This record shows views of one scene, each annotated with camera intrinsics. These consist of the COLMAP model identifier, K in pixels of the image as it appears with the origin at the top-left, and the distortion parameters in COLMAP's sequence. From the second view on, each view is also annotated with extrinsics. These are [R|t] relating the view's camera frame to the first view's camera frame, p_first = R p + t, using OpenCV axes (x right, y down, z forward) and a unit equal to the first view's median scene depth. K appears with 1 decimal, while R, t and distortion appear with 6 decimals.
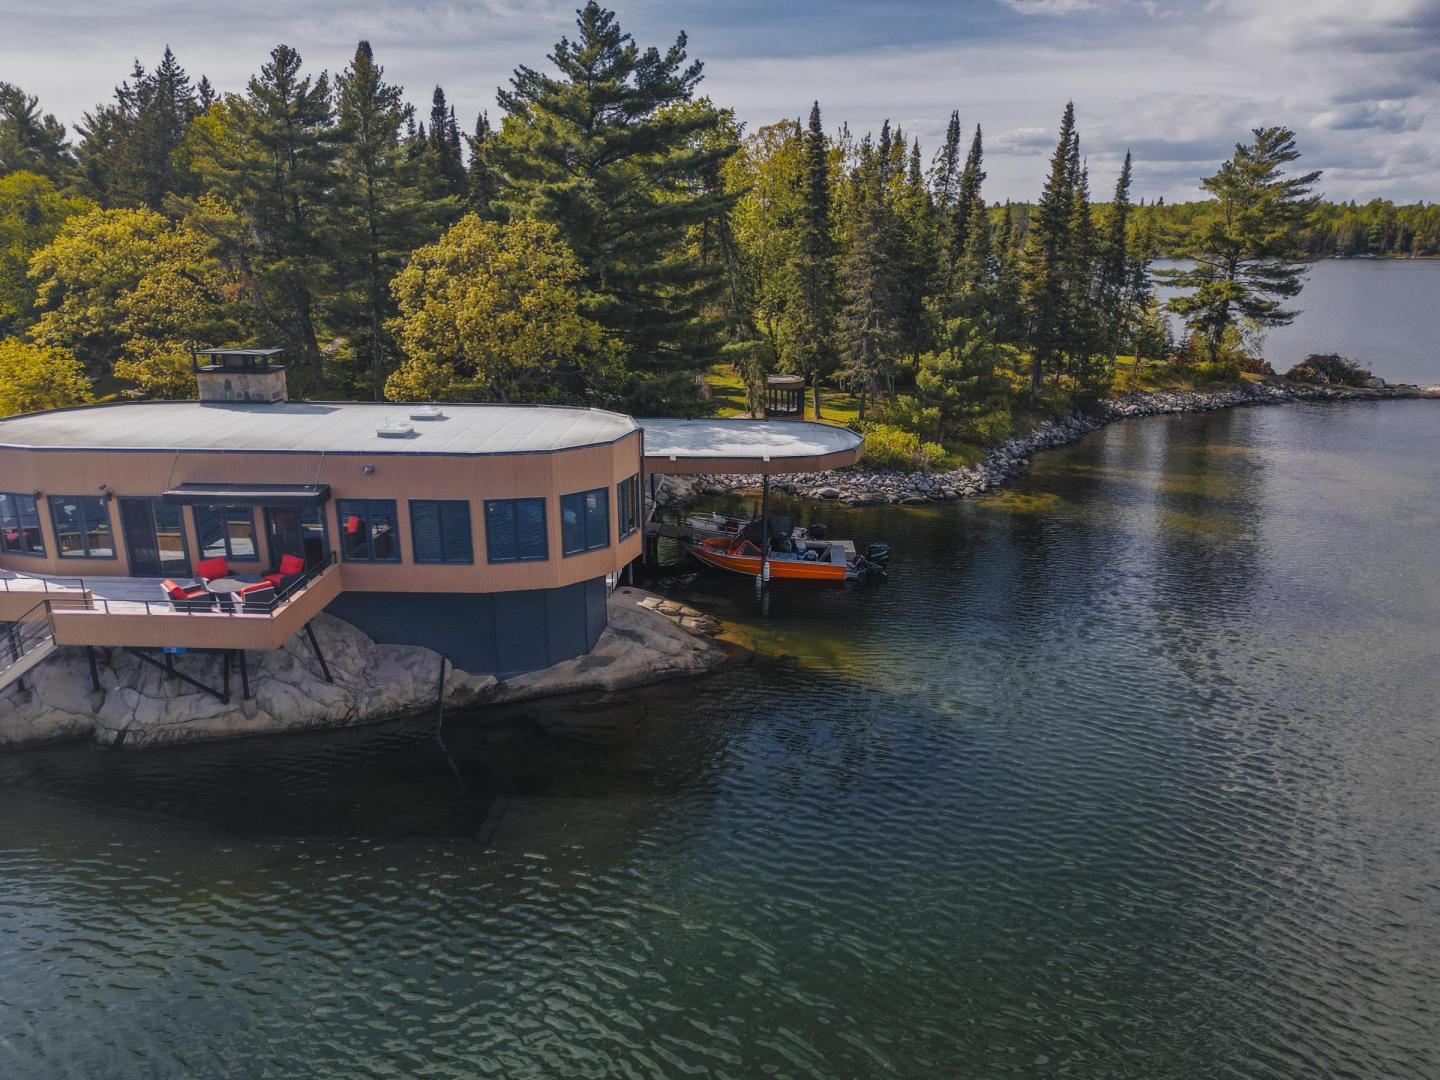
lens RADIAL K [[1010.0, 0, 715.5], [0, 1010.0, 536.7], [0, 0, 1]] dist [0.066657, -0.065809]
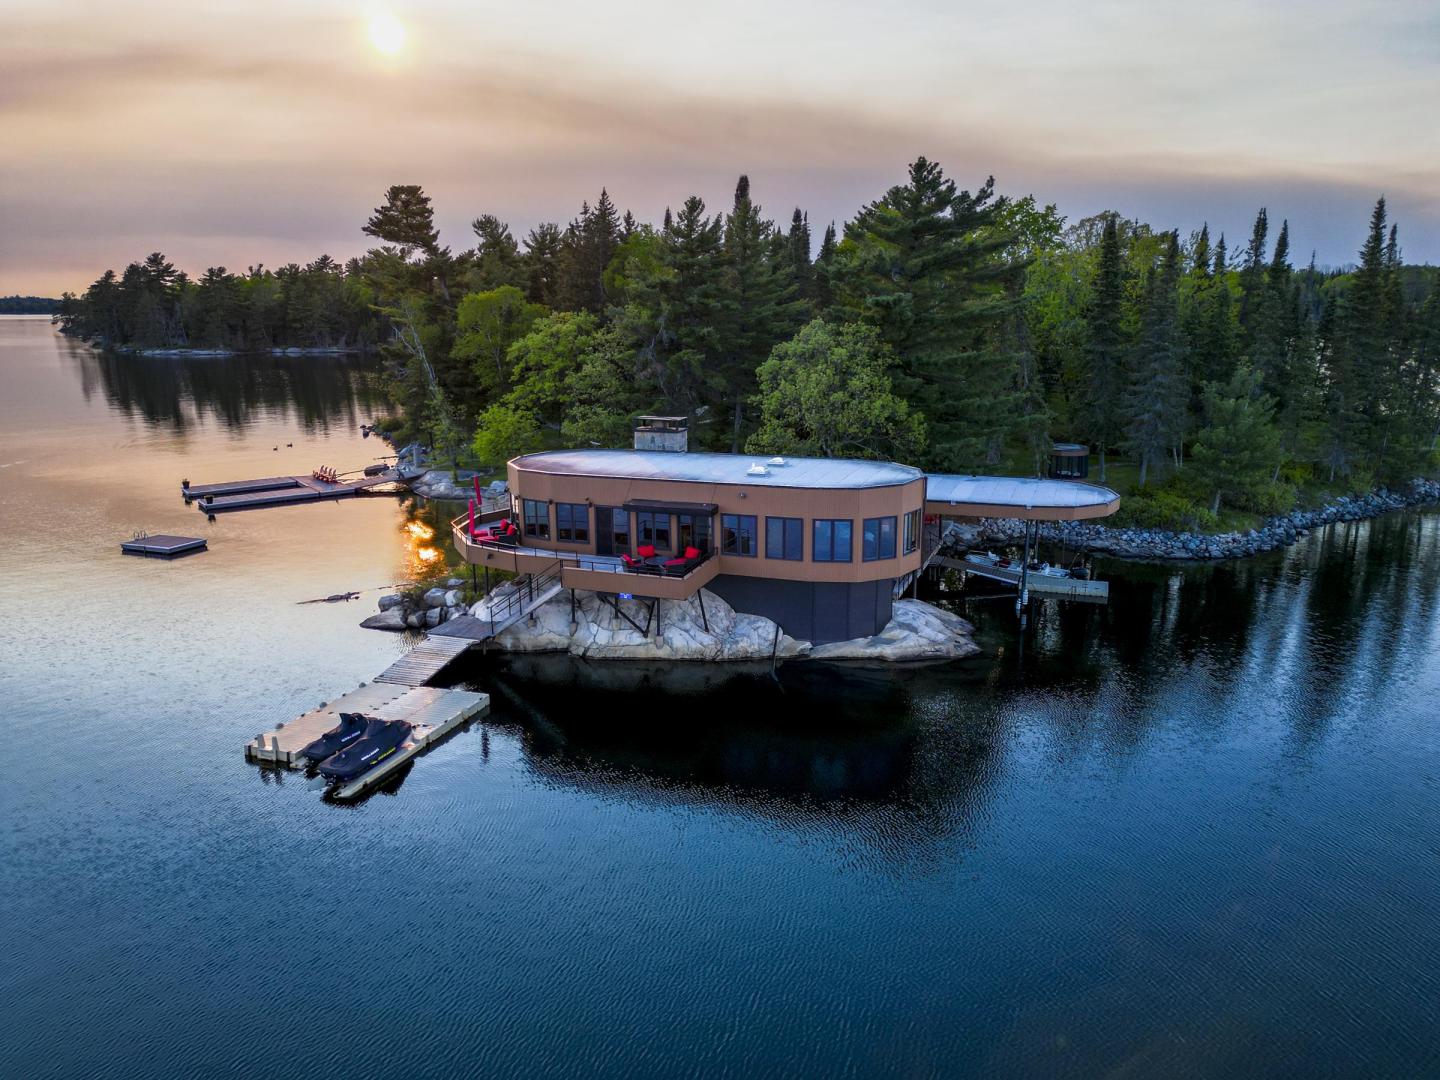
lens RADIAL K [[1010.0, 0, 719.2], [0, 1010.0, 542.9], [0, 0, 1]] dist [0.066657, -0.065809]
pose [[0.951476, 0.060898, -0.301636, 0.060167], [-0.078297, 0.995872, -0.045921, 0.050503], [0.297594, 0.067310, 0.952317, -0.300552]]
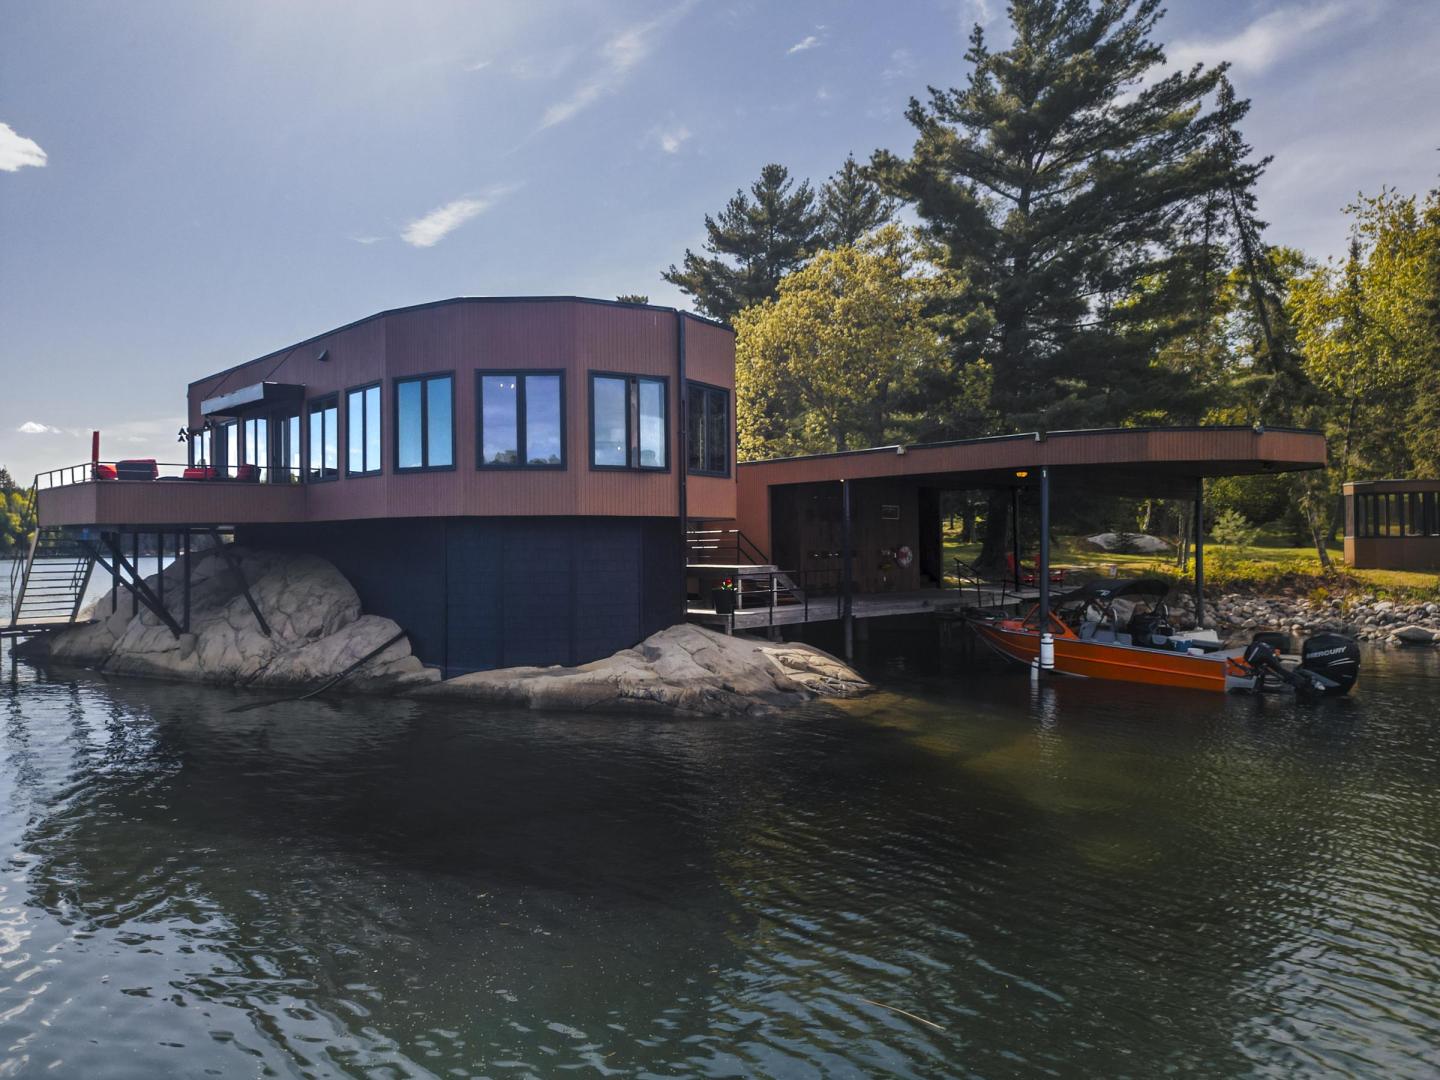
lens RADIAL K [[1010.0, 0, 727.0], [0, 1010.0, 544.7], [0, 0, 1]] dist [0.066657, -0.065809]
pose [[0.724595, -0.007049, -0.689139, 0.277814], [-0.188891, 0.959625, -0.208425, 0.114368], [0.662784, 0.281196, 0.694007, 0.439821]]
